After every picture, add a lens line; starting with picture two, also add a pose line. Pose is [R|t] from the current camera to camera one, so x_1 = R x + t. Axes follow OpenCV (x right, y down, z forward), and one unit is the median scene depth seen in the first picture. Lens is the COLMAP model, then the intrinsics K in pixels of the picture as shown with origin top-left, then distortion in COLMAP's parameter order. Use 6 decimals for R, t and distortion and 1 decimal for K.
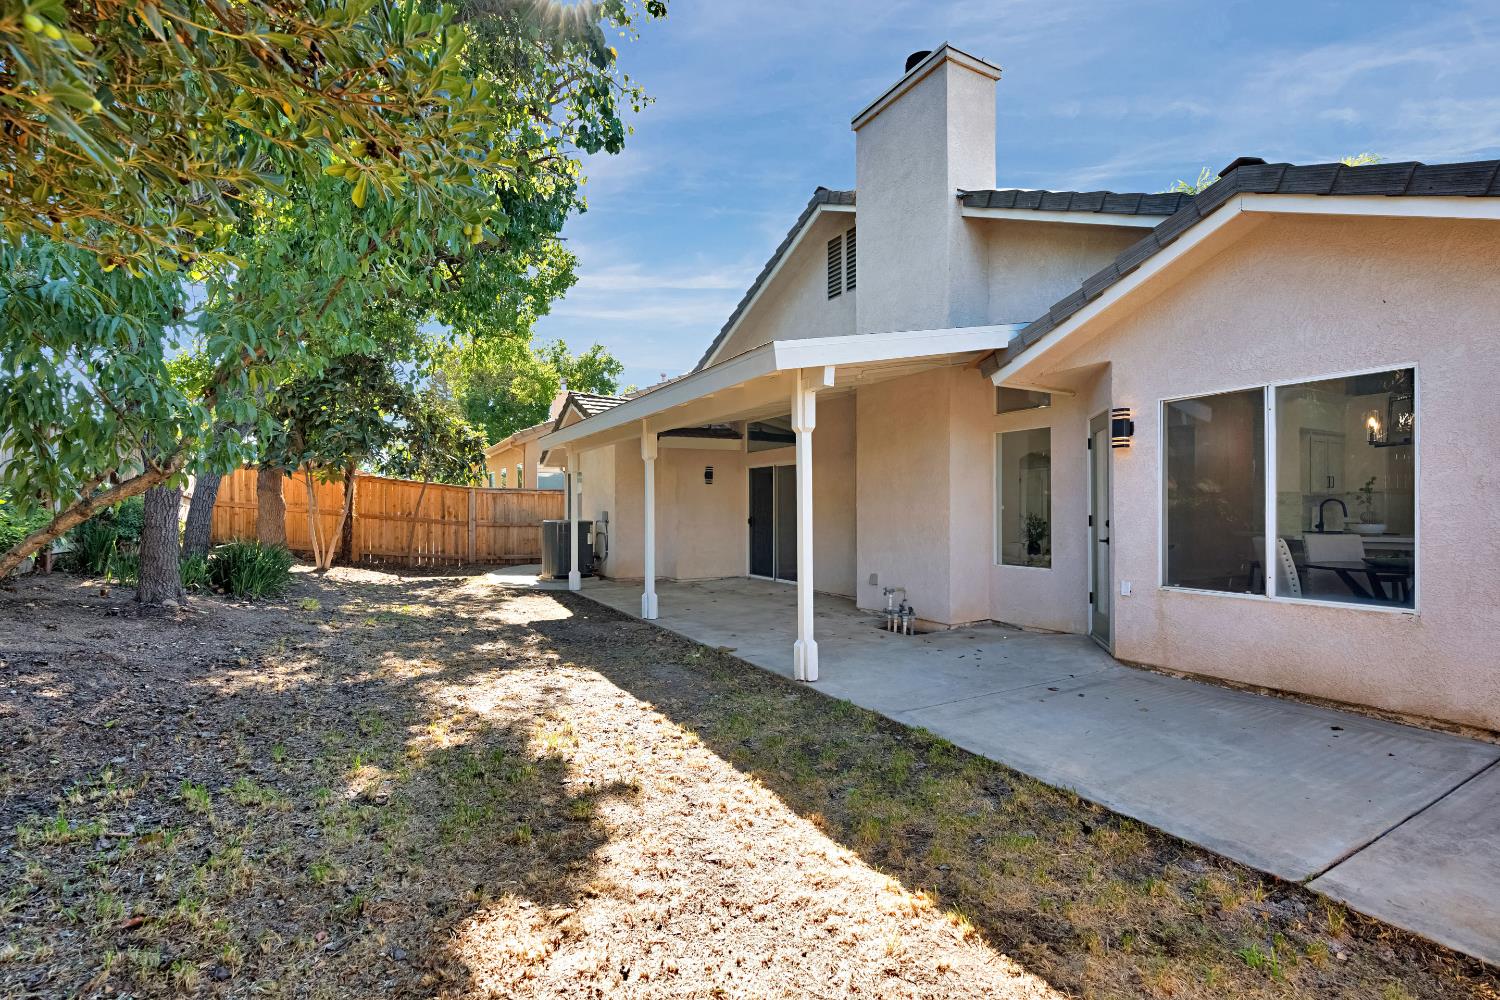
lens RADIAL K [[682.9, 0, 753.4], [0, 682.9, 508.4], [0, 0, 1]] dist [-0.005523, -0.000359]
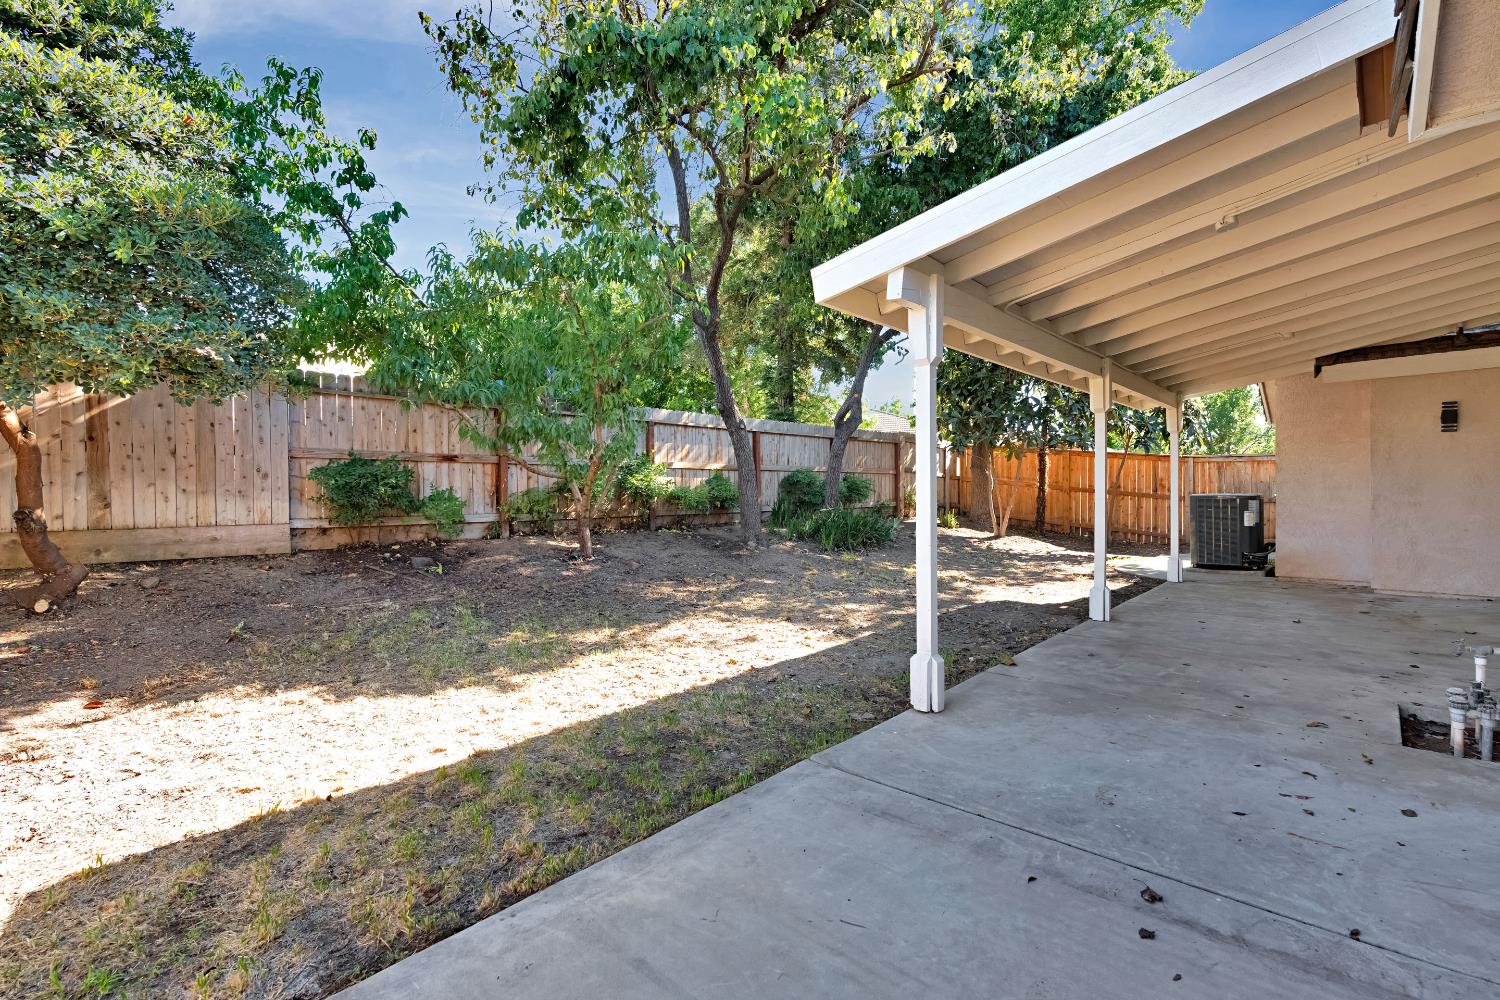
lens RADIAL K [[682.9, 0, 751.7], [0, 682.9, 496.6], [0, 0, 1]] dist [-0.005523, -0.000359]
pose [[0.293052, 0.006977, -0.956071, 0.762350], [0.009556, 0.999902, 0.010226, 0.018430], [0.956049, -0.012133, 0.292957, 0.655857]]
